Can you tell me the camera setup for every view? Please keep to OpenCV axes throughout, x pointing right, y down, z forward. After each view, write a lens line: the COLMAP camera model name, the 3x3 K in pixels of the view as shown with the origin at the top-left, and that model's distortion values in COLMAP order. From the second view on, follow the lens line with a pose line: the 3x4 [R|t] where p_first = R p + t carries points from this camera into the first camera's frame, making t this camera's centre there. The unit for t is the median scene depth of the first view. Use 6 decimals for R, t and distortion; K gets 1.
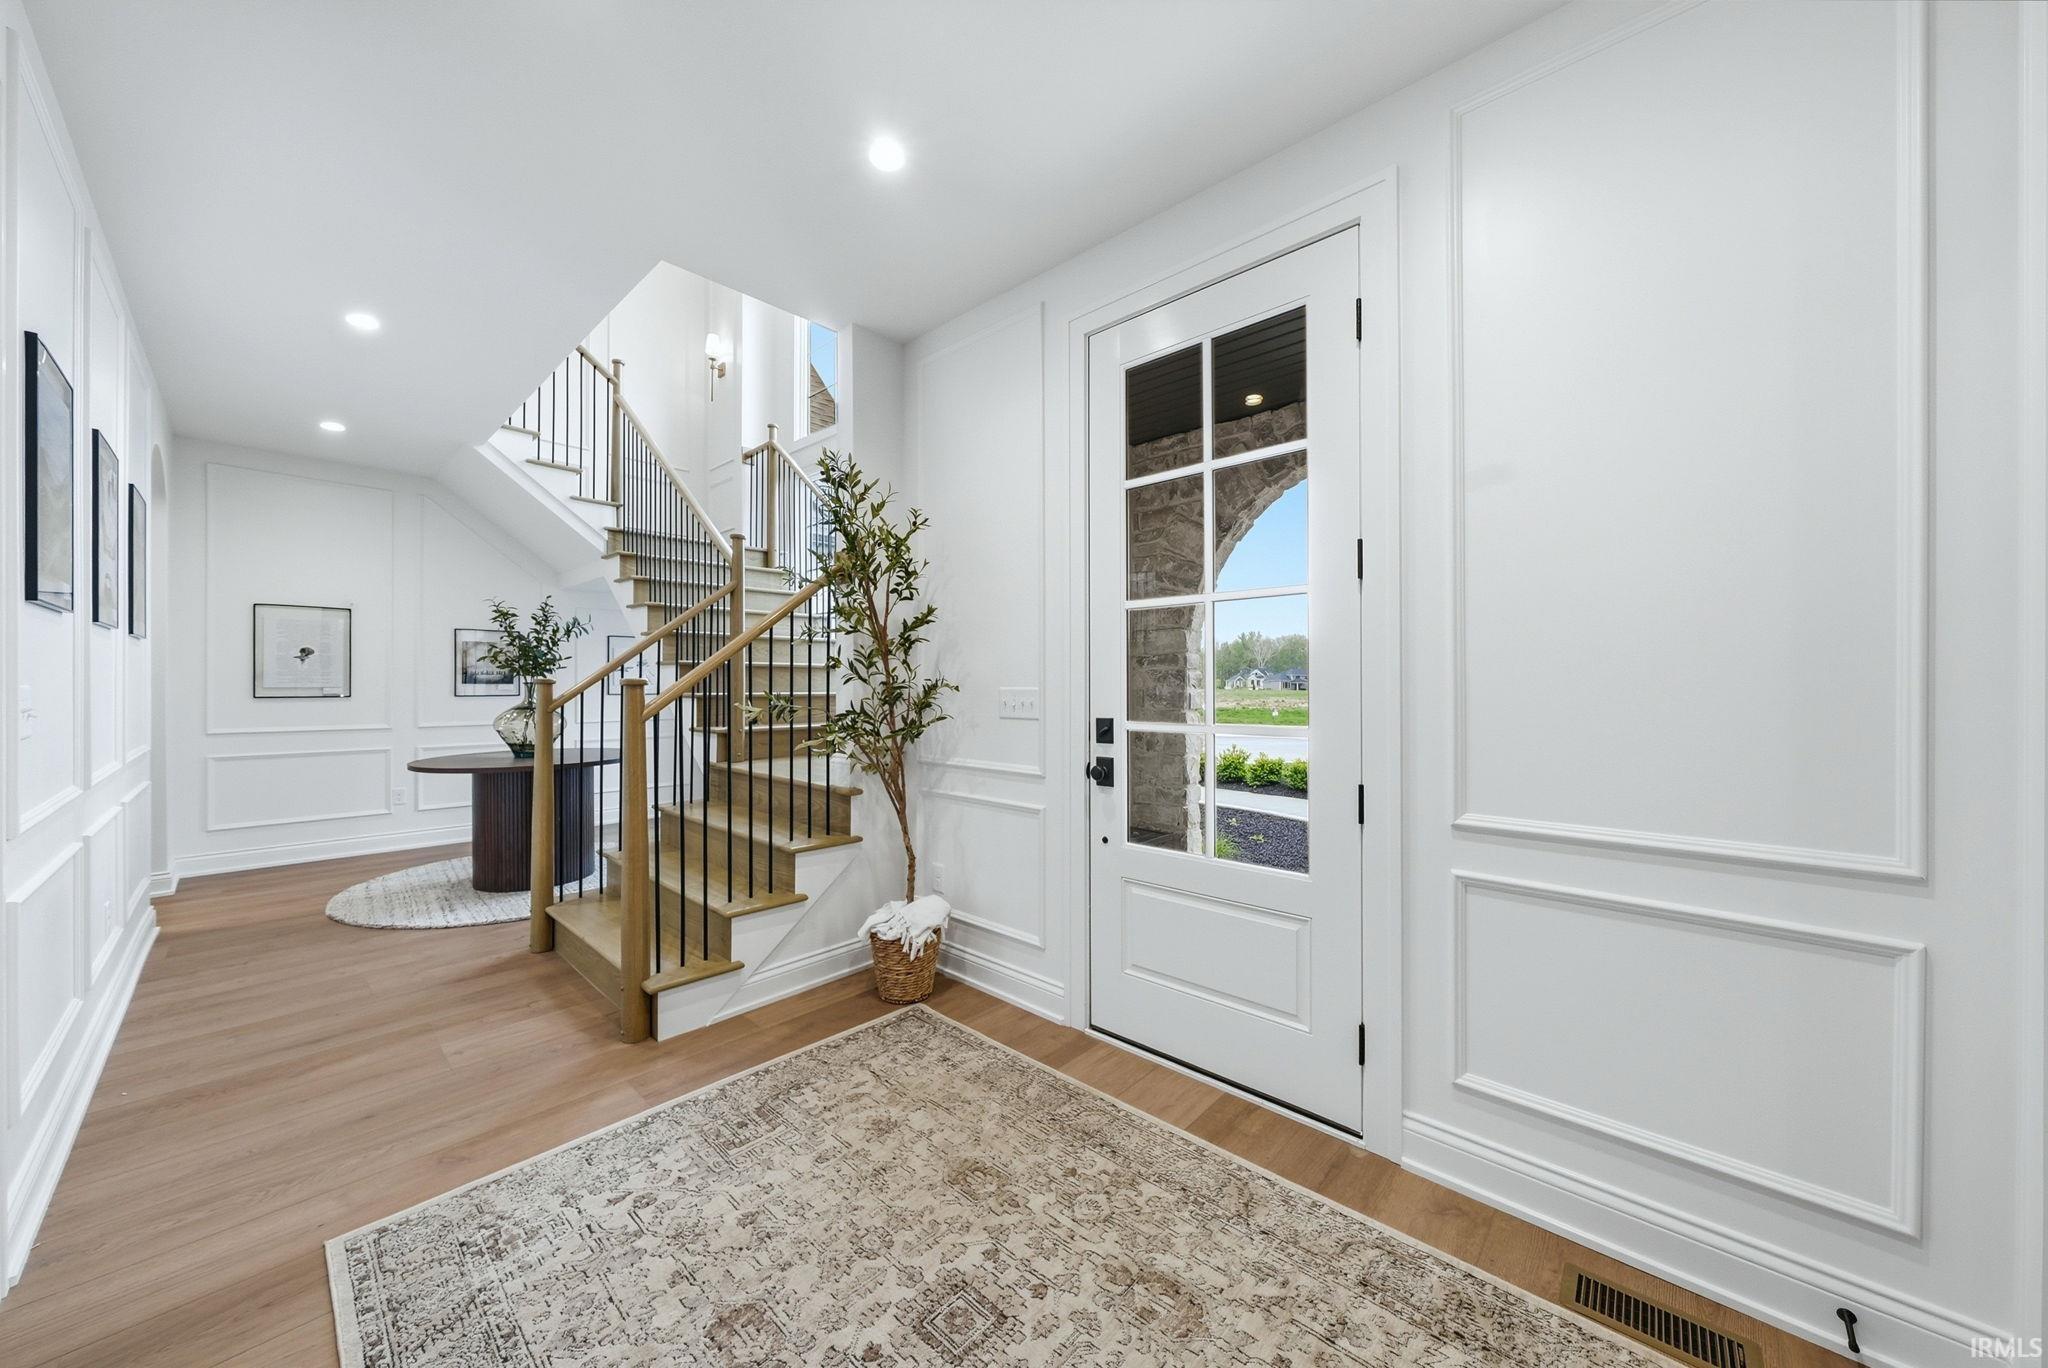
lens RADIAL K [[714.8, 0, 1023.8], [0, 714.8, 676.9], [0, 0, 1]] dist [-0.000507, 0.000127]
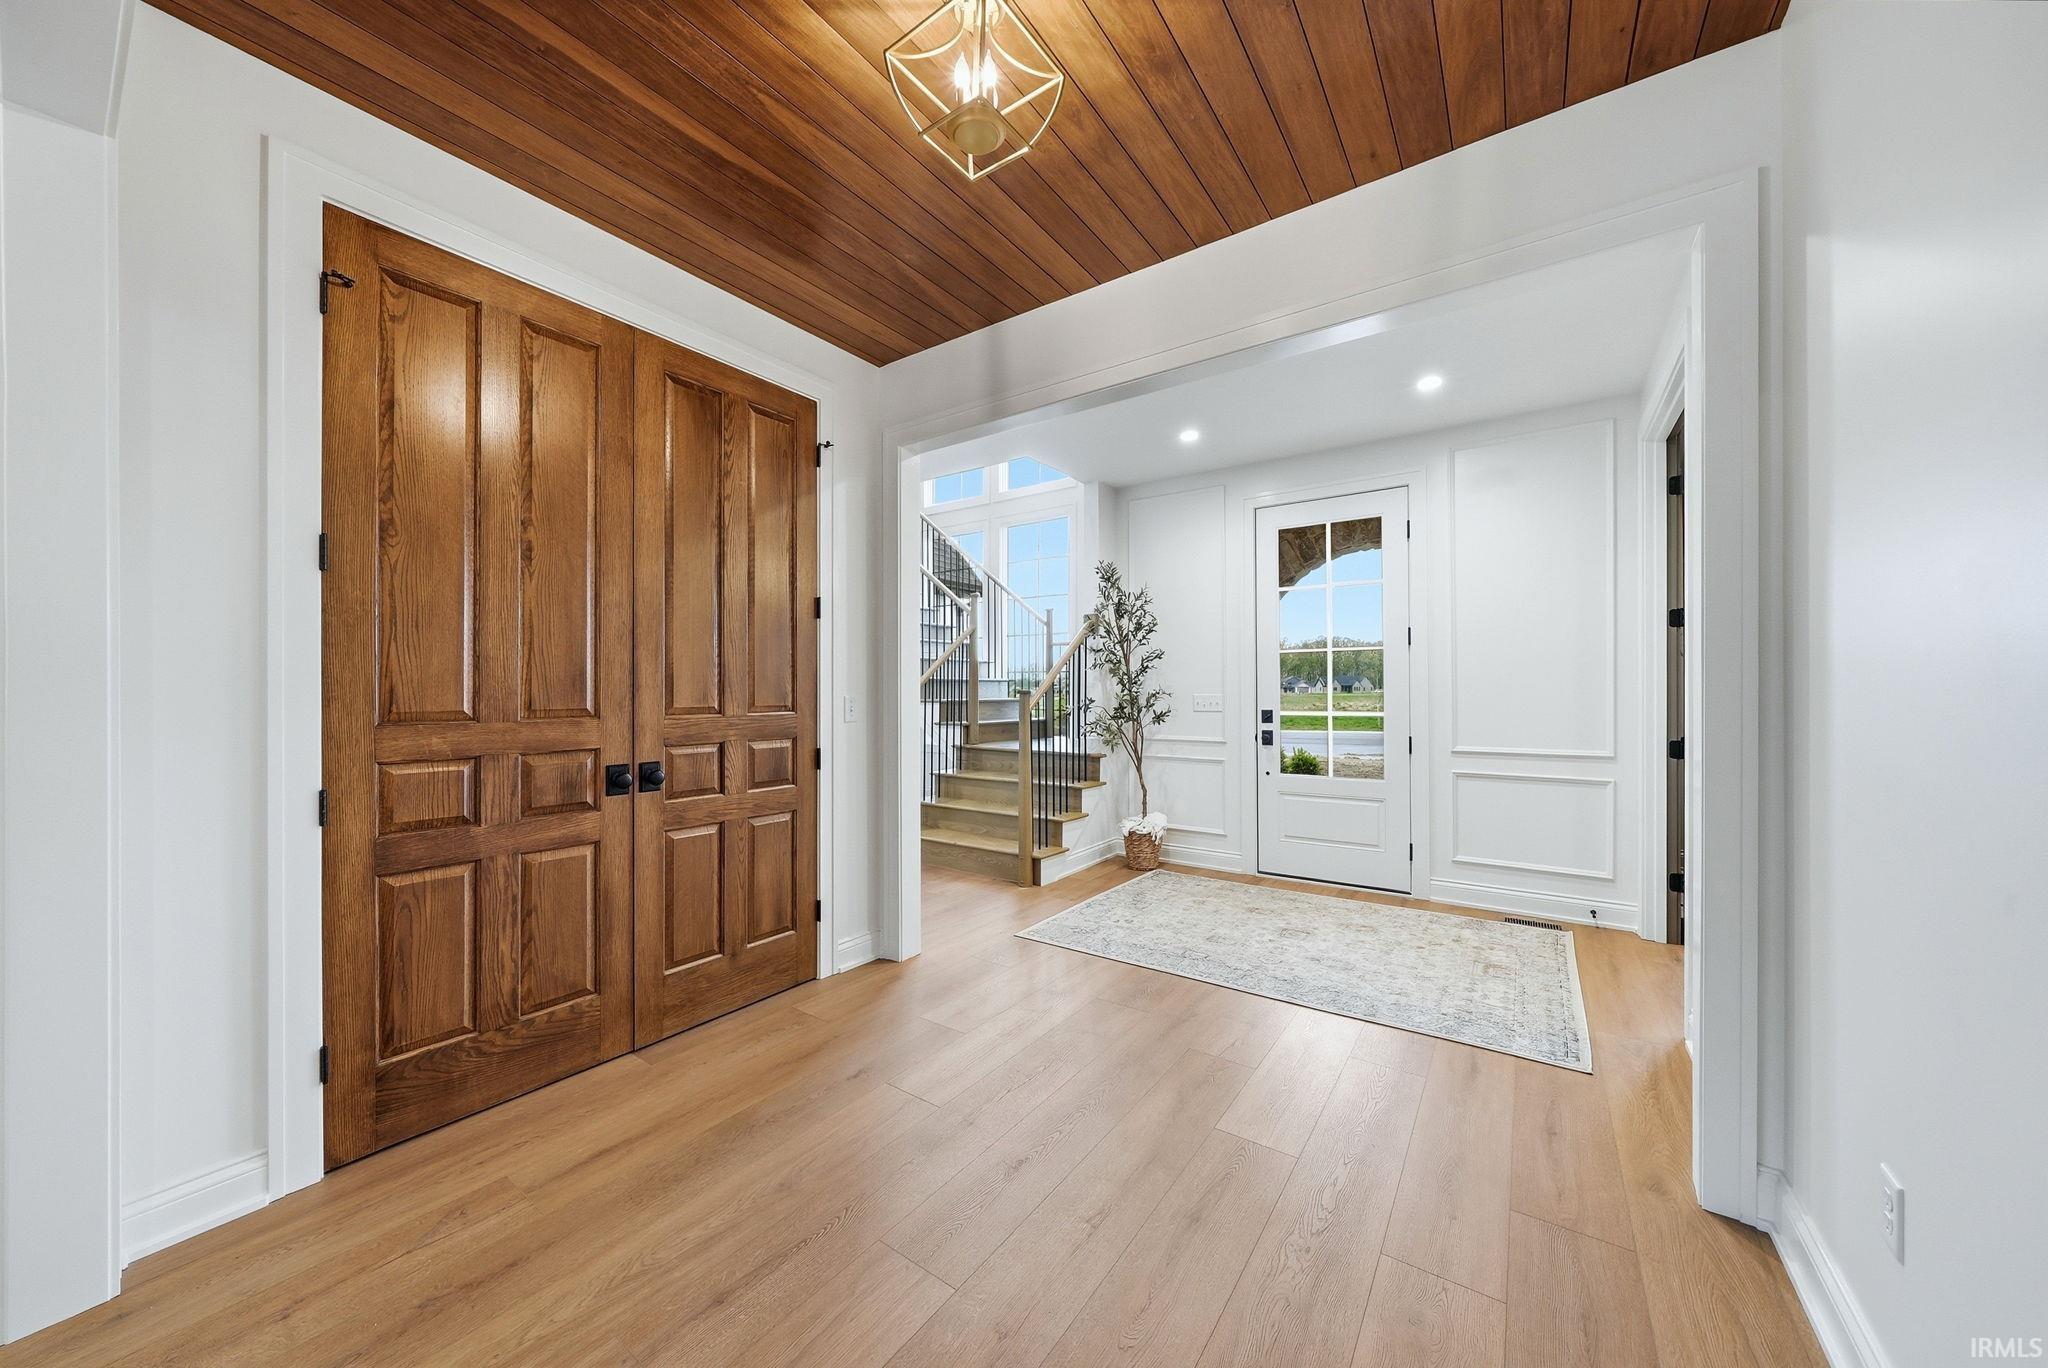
lens RADIAL K [[714.8, 0, 1021.3], [0, 714.8, 693.0], [0, 0, 1]] dist [-0.000507, 0.000127]
pose [[0.991283, -0.004365, 0.131675, -0.788908], [0.003300, 0.999960, 0.008302, -0.005467], [-0.131706, -0.007795, 0.991258, -0.809977]]
